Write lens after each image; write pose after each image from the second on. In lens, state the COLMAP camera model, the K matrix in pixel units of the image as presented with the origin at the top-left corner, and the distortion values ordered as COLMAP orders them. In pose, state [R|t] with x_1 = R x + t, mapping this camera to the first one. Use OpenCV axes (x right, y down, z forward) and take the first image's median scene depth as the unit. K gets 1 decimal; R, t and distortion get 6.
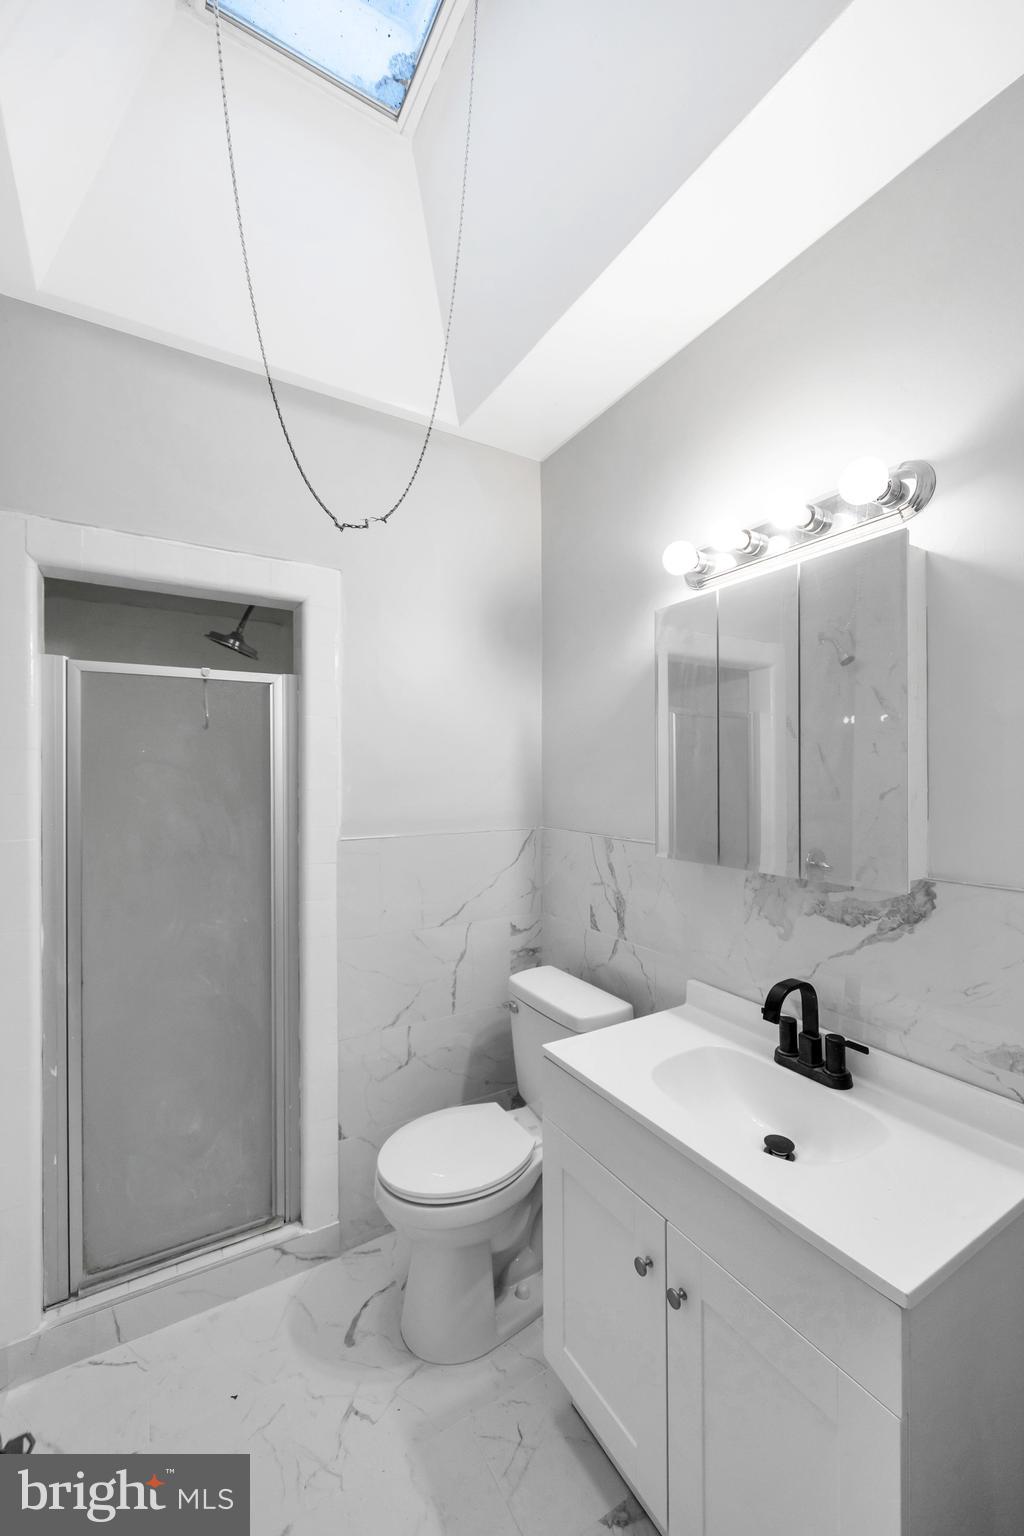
lens RADIAL K [[615.4, 0, 518.3], [0, 615.4, 771.2], [0, 0, 1]] dist [0.001556, -0.000158]
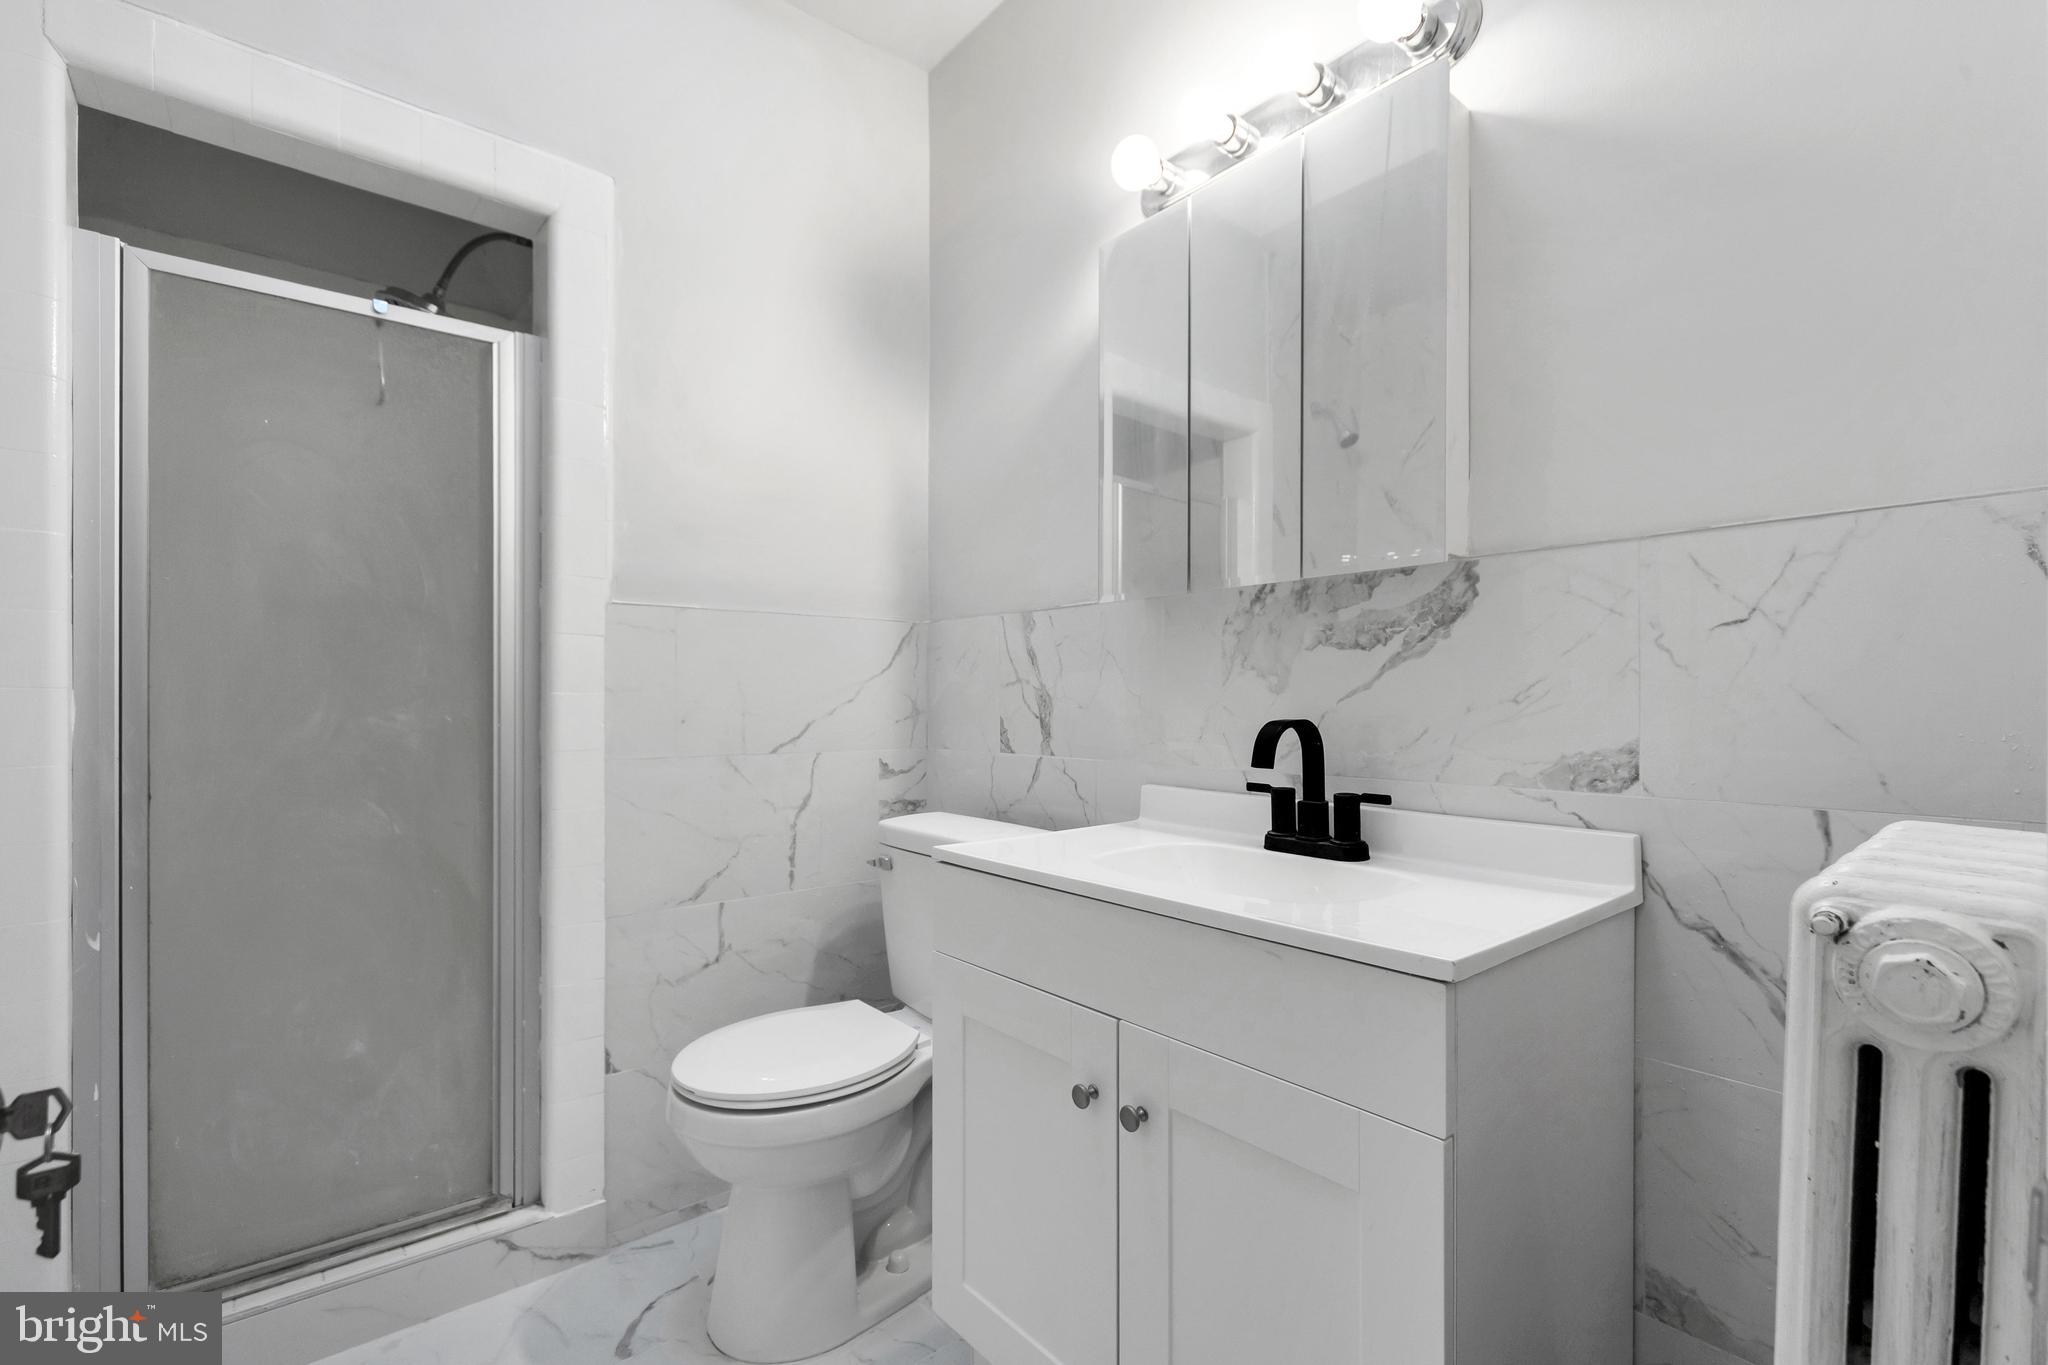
lens RADIAL K [[910.2, 0, 1023.2], [0, 910.2, 684.3], [0, 0, 1]] dist [0.003120, -0.001330]
pose [[0.988397, 0.005716, 0.151785, -0.012924], [-0.005855, 0.999983, 0.000469, 0.220795], [-0.151779, -0.001352, 0.988413, 0.009181]]
